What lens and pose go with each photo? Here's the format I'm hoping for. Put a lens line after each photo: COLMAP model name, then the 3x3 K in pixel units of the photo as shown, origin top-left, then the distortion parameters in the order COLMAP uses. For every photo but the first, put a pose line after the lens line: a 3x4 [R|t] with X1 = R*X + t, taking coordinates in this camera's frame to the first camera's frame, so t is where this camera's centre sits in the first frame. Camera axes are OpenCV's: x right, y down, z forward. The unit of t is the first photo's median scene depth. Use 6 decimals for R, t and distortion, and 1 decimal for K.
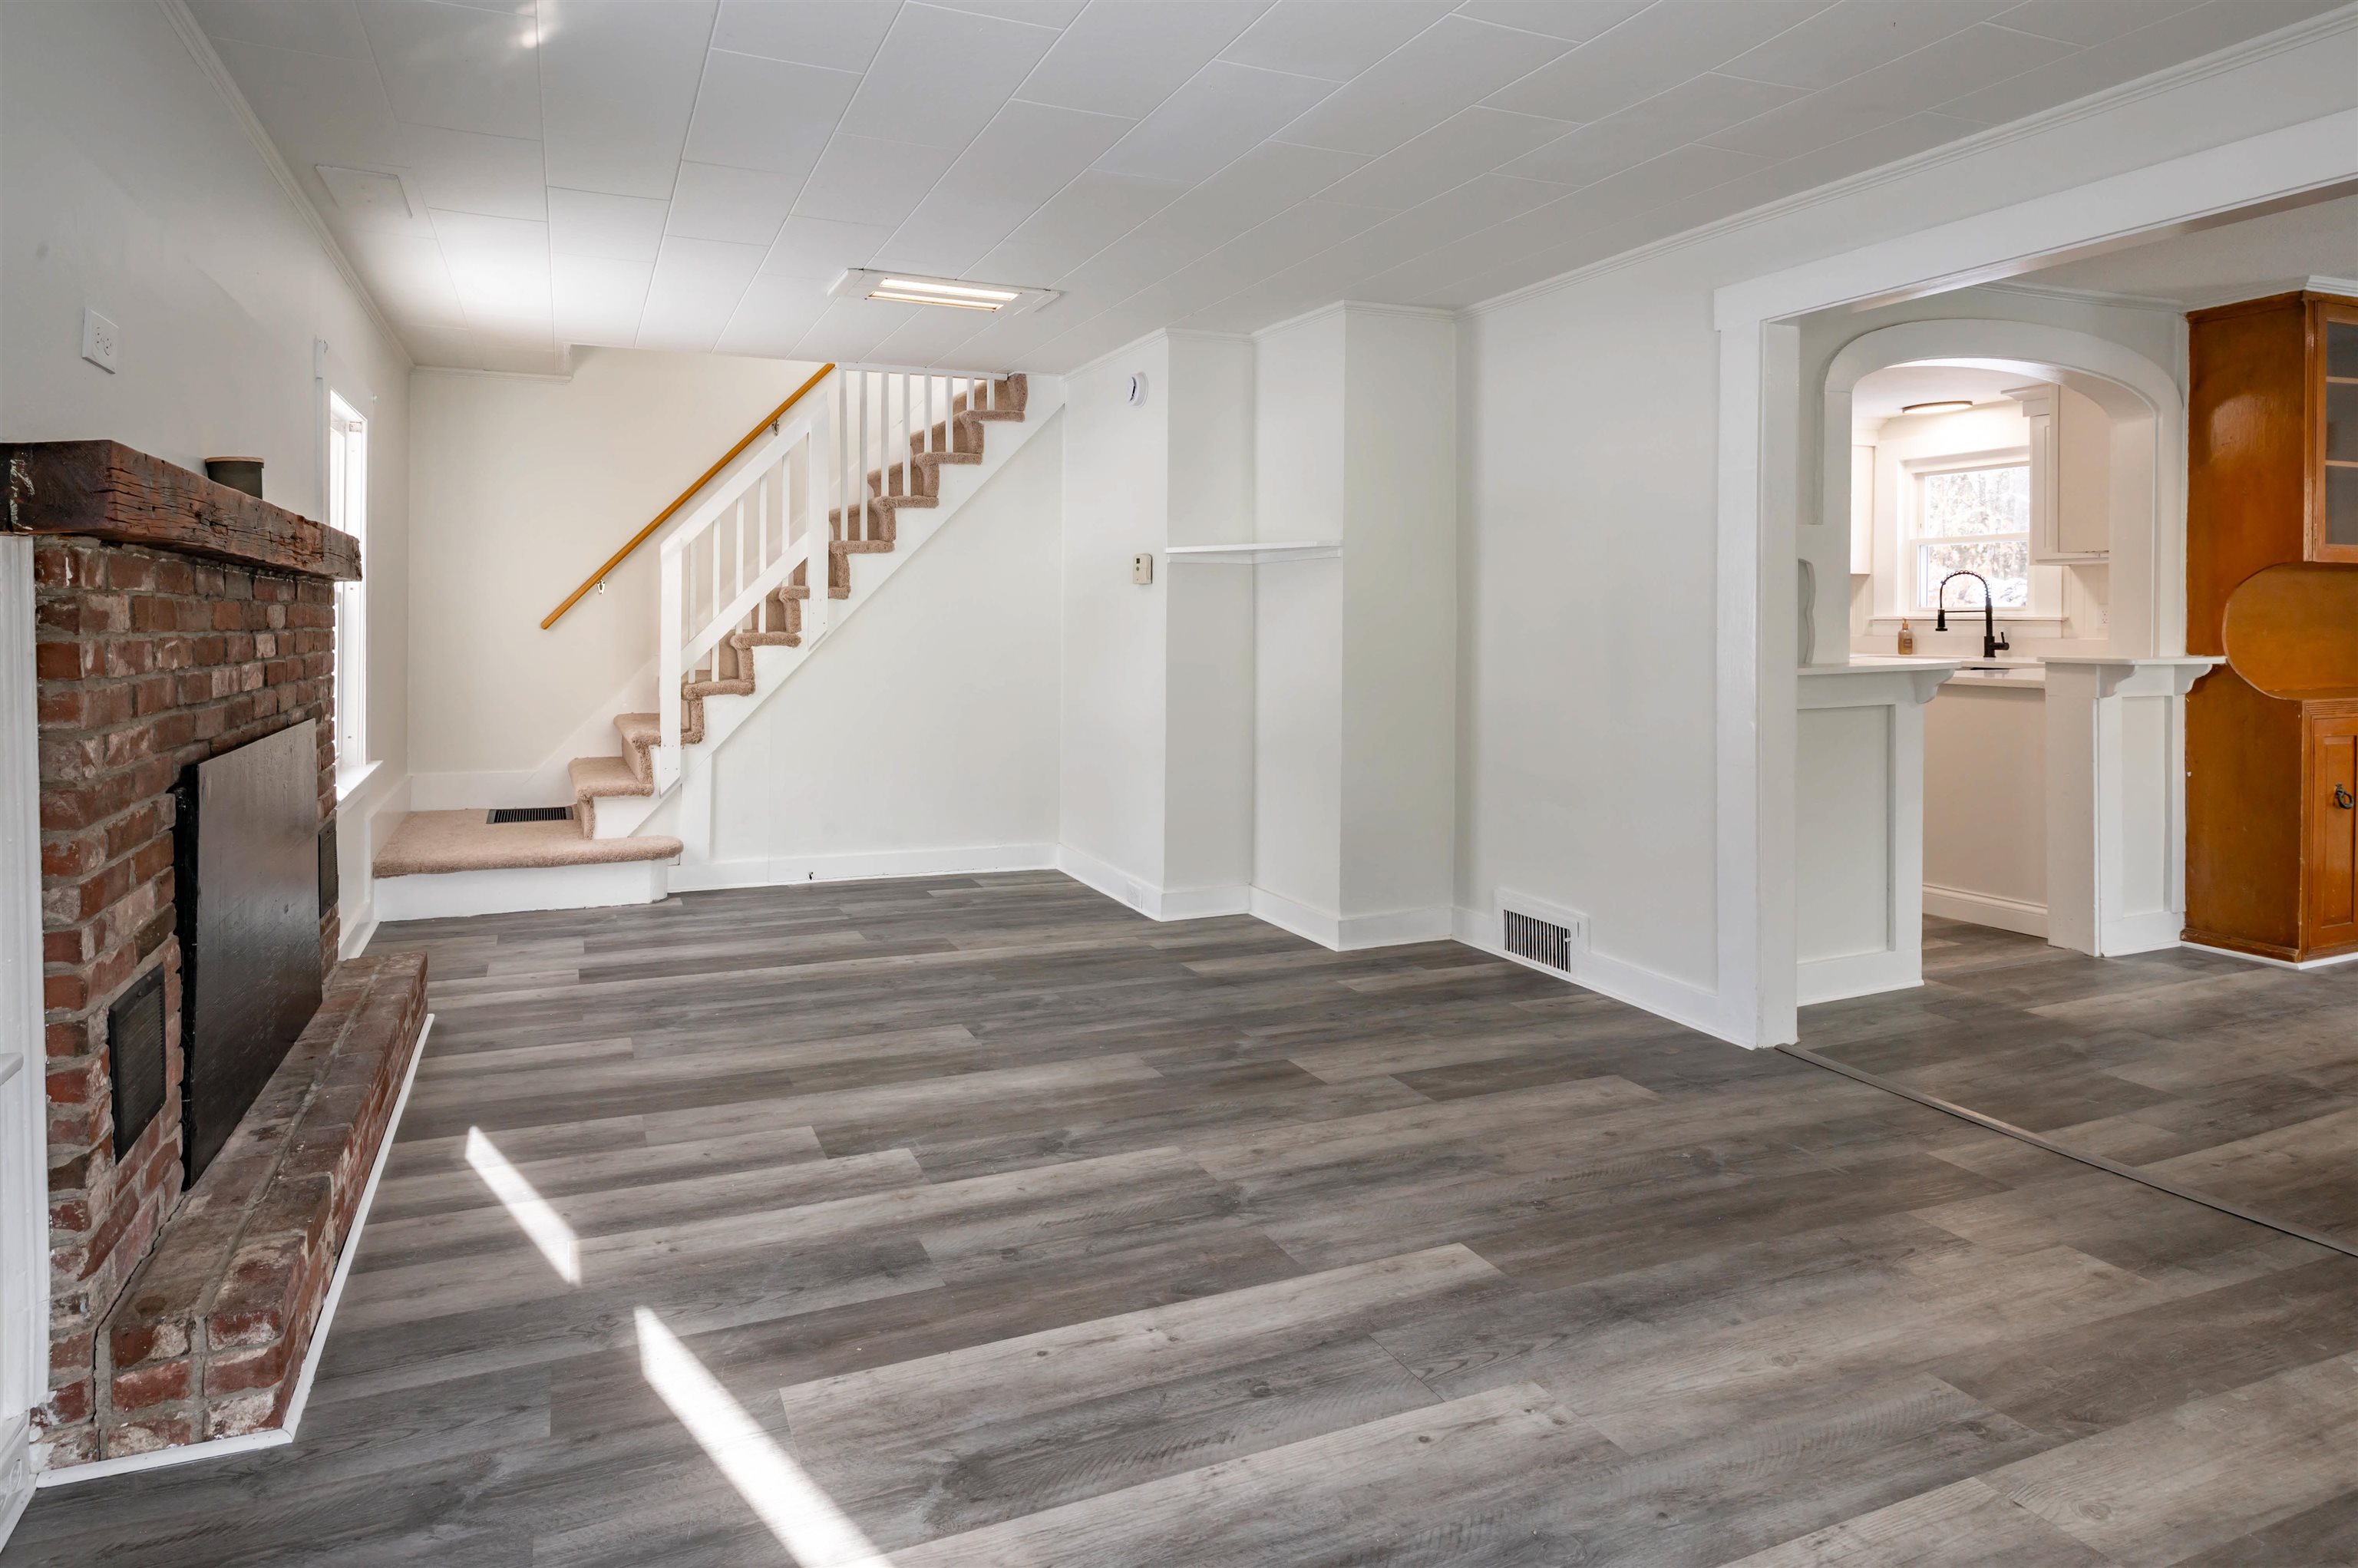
lens RADIAL K [[1228.6, 0, 989.8], [0, 1228.6, 618.1], [0, 0, 1]] dist [0.000443, 0.001217]
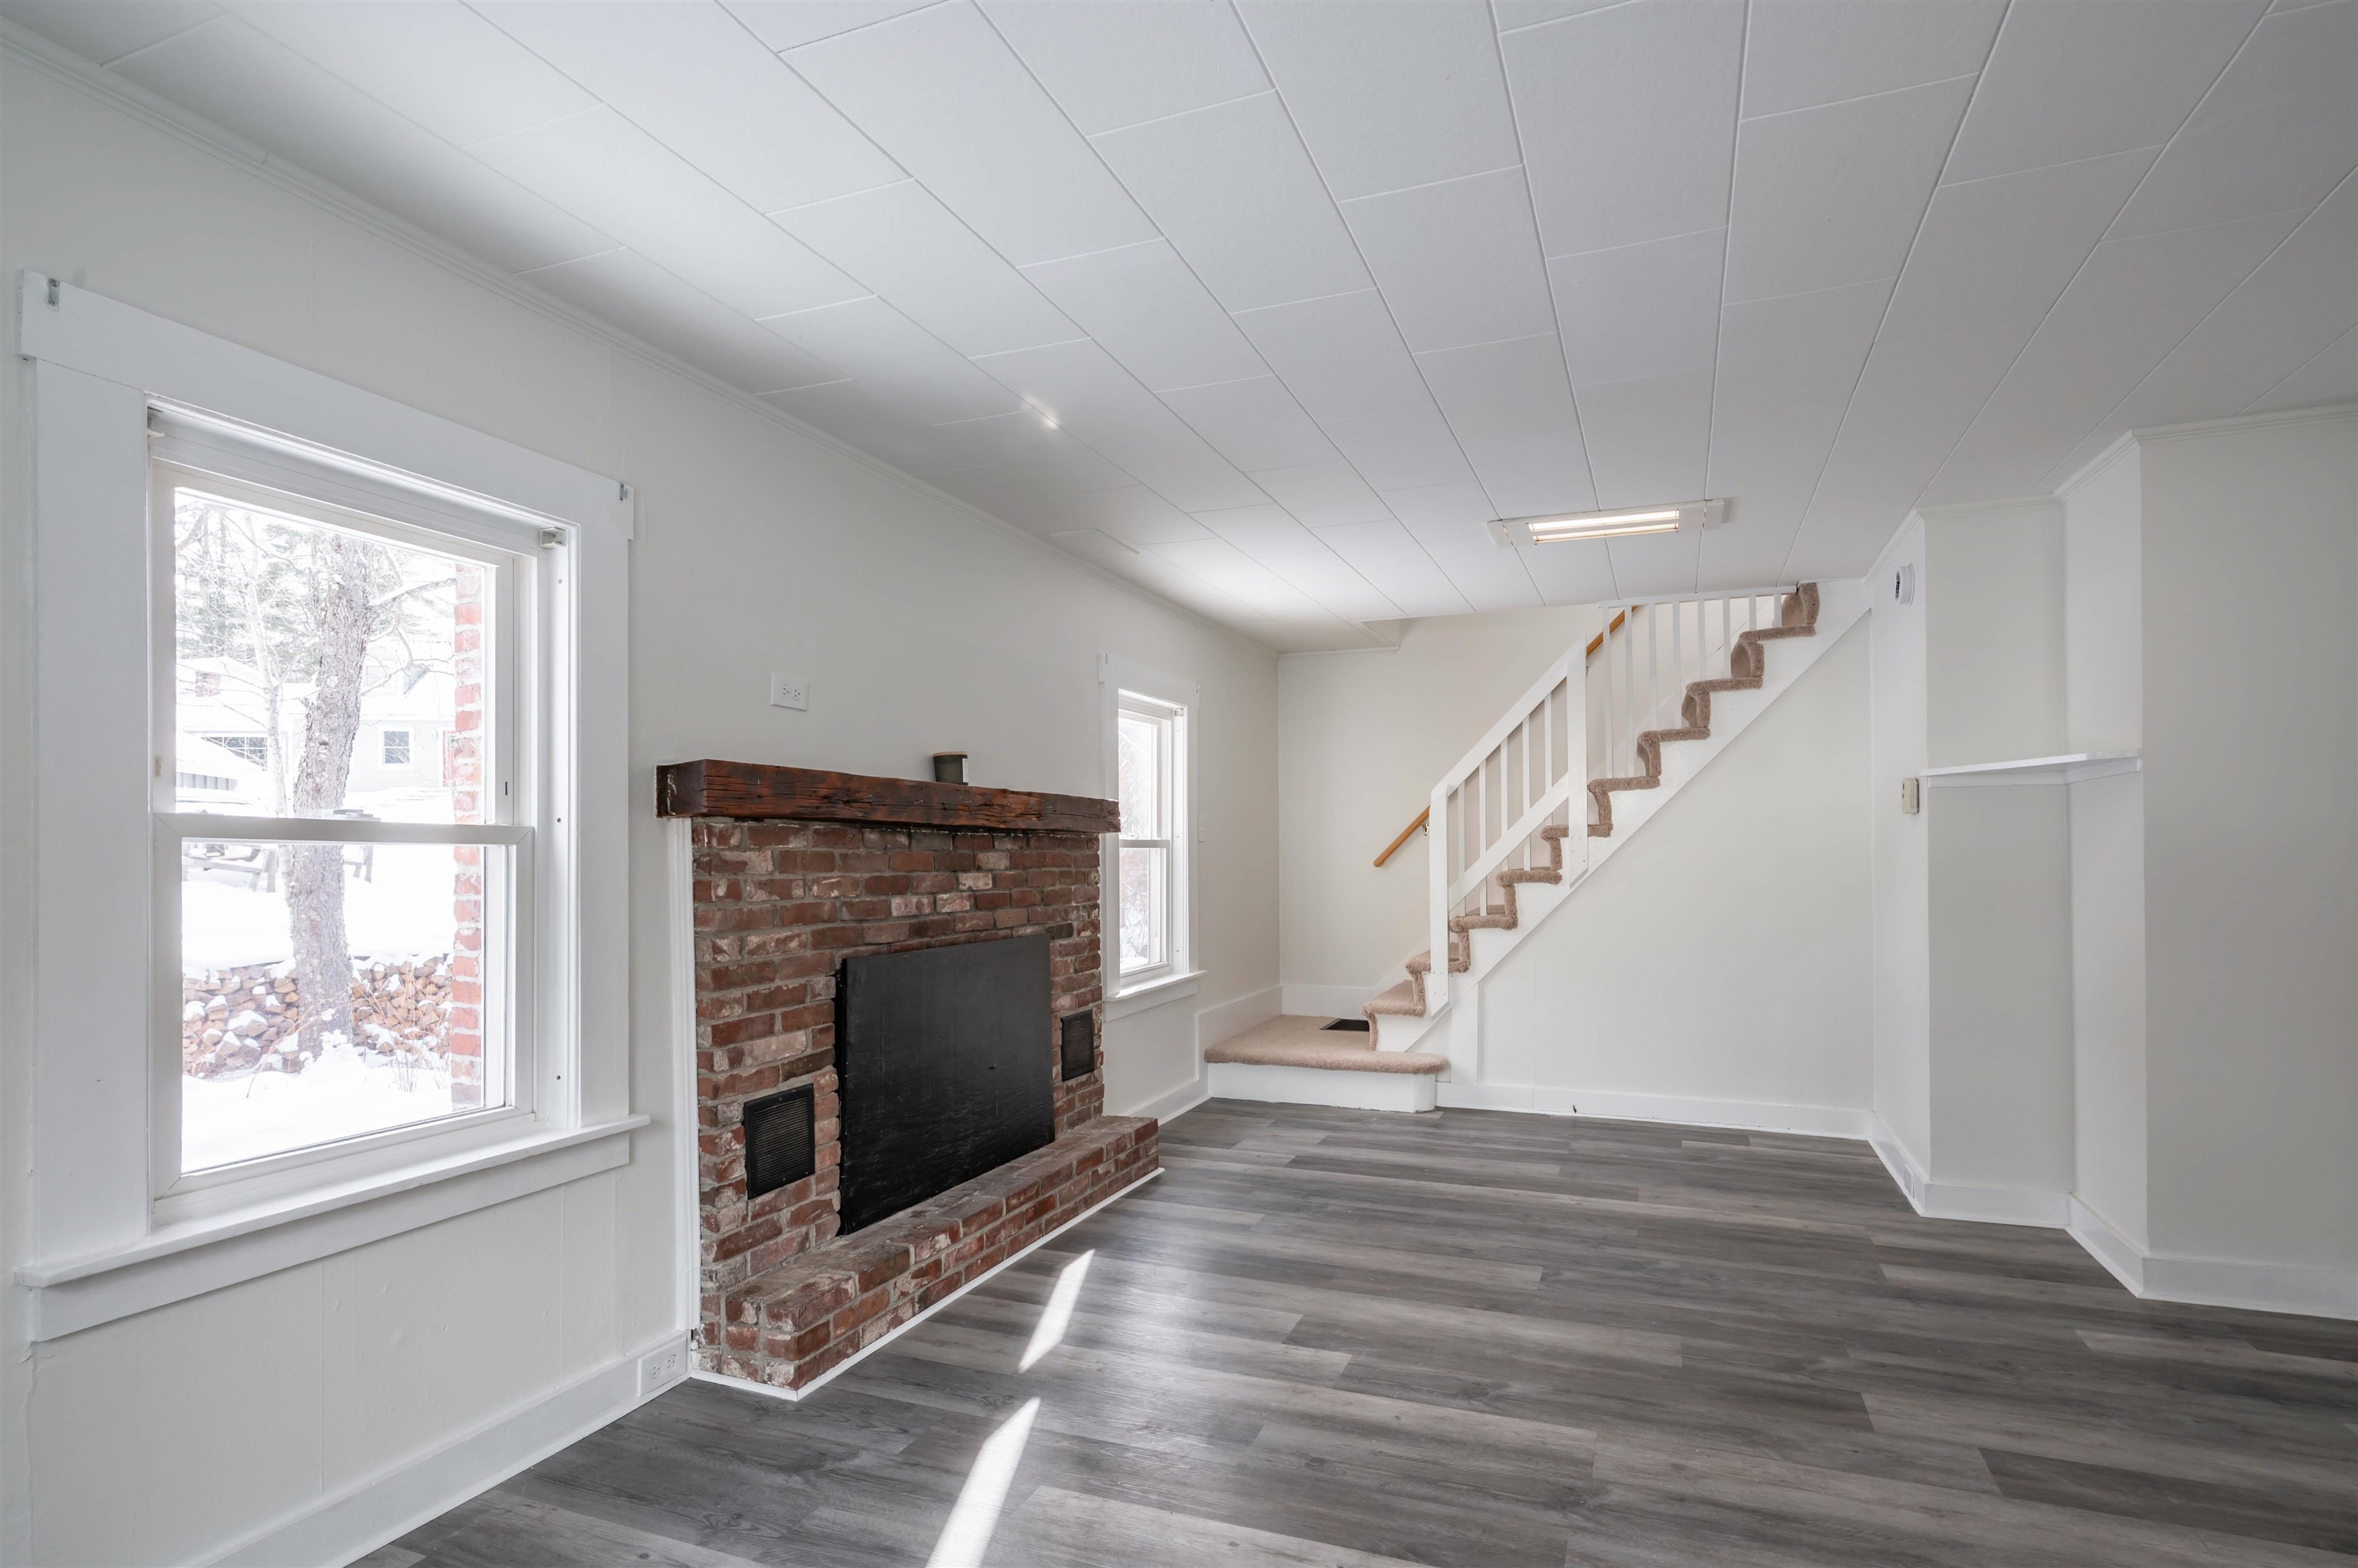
lens RADIAL K [[1160.7, 0, 1239.4], [0, 1160.7, 846.5], [0, 0, 1]] dist [-0.000768, 0.000574]
pose [[0.759510, -0.012591, -0.650374, 0.534235], [0.008564, 0.999920, -0.009357, -0.003104], [0.650440, 0.001537, 0.759556, 0.171011]]
